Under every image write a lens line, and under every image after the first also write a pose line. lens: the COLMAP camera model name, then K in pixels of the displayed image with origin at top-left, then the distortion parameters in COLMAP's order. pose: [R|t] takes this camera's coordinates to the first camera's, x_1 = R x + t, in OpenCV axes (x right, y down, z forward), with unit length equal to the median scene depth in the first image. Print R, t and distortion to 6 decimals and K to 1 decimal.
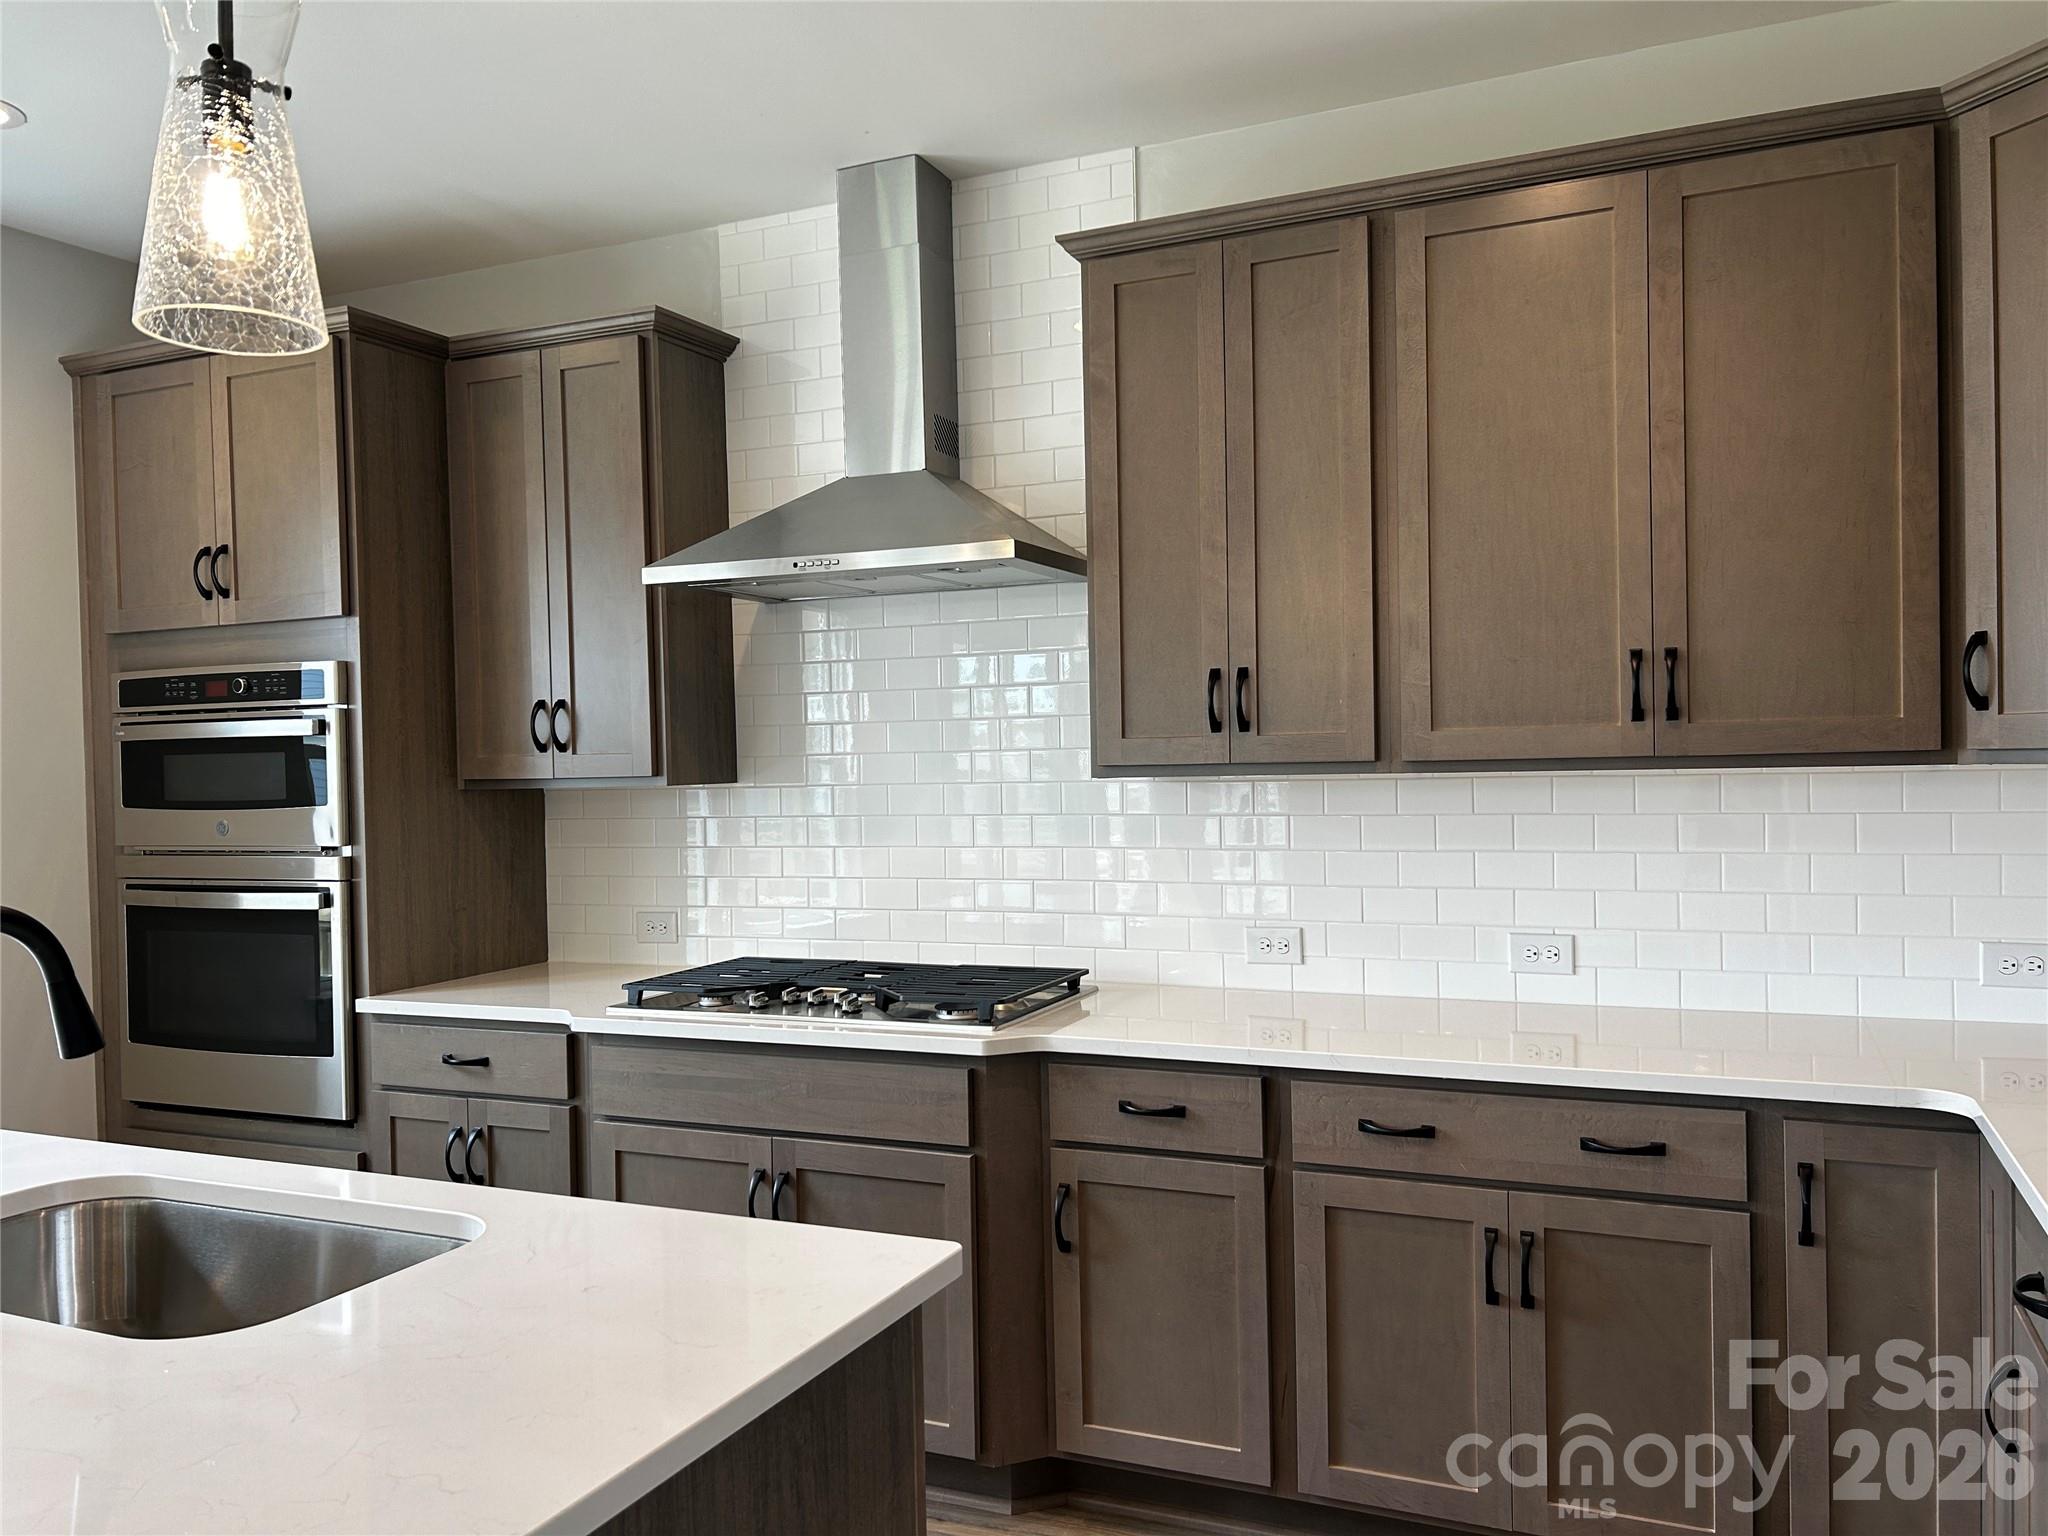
lens RADIAL K [[1546.7, 0, 1031.0], [0, 1546.7, 770.5], [0, 0, 1]] dist [0.042987, -0.024456]
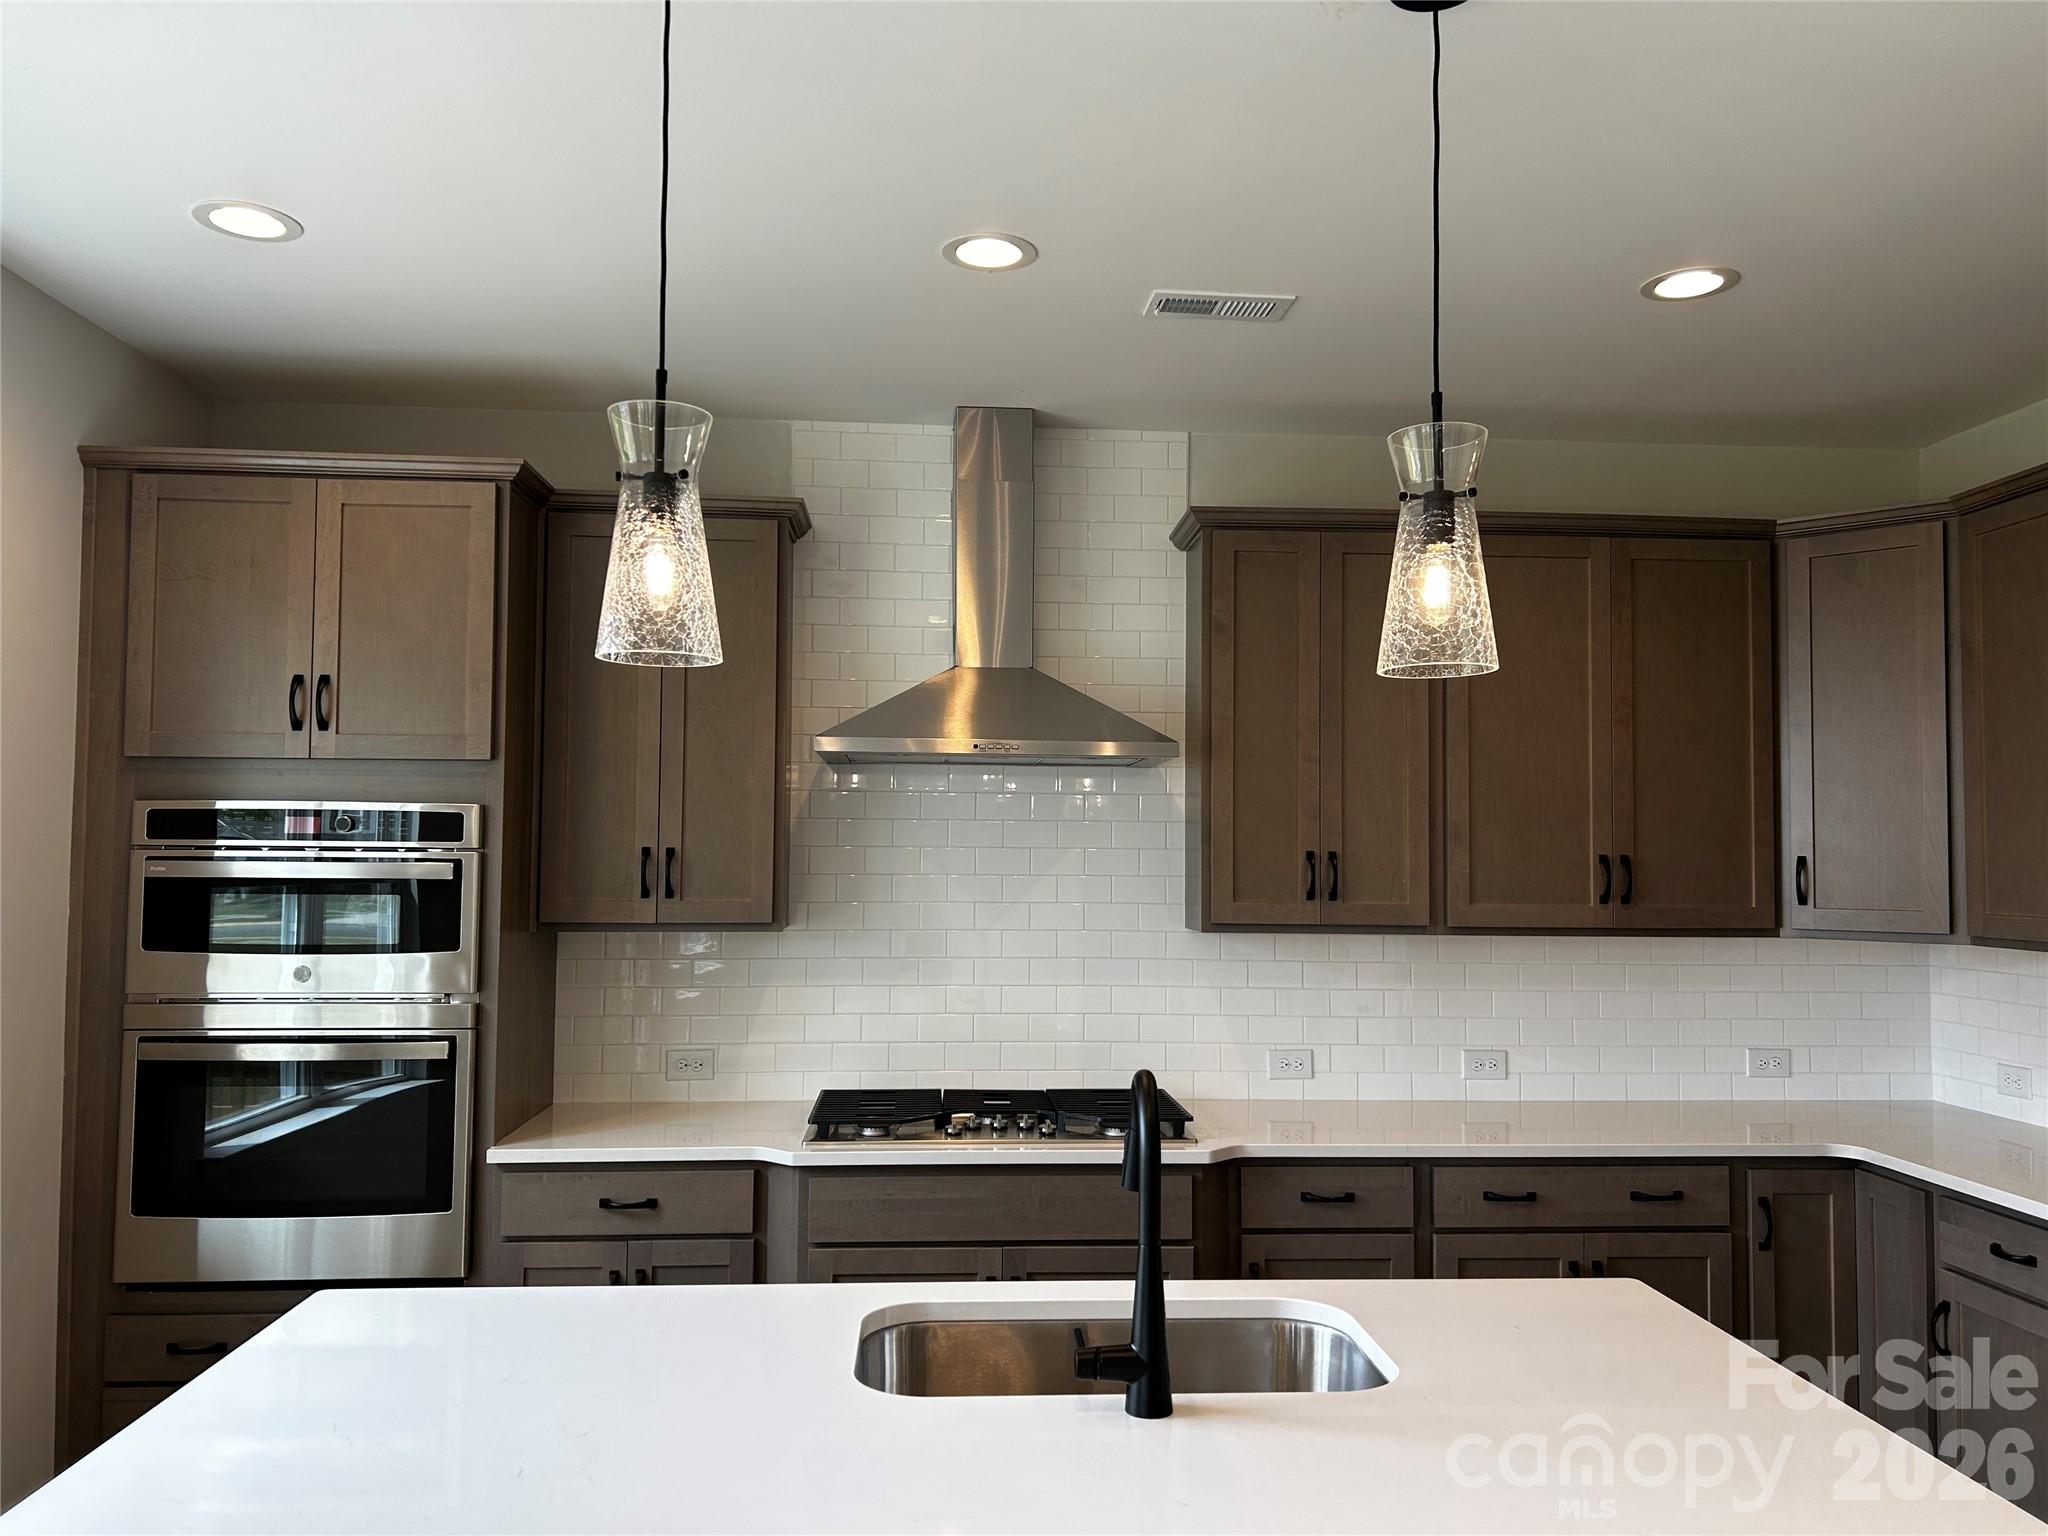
lens RADIAL K [[1546.7, 0, 1019.6], [0, 1546.7, 771.3], [0, 0, 1]] dist [0.042987, -0.024456]
pose [[0.884088, 0.055361, 0.464030, -0.693486], [-0.023289, 0.996944, -0.074569, -0.029510], [-0.466740, 0.055119, 0.882675, -0.041528]]
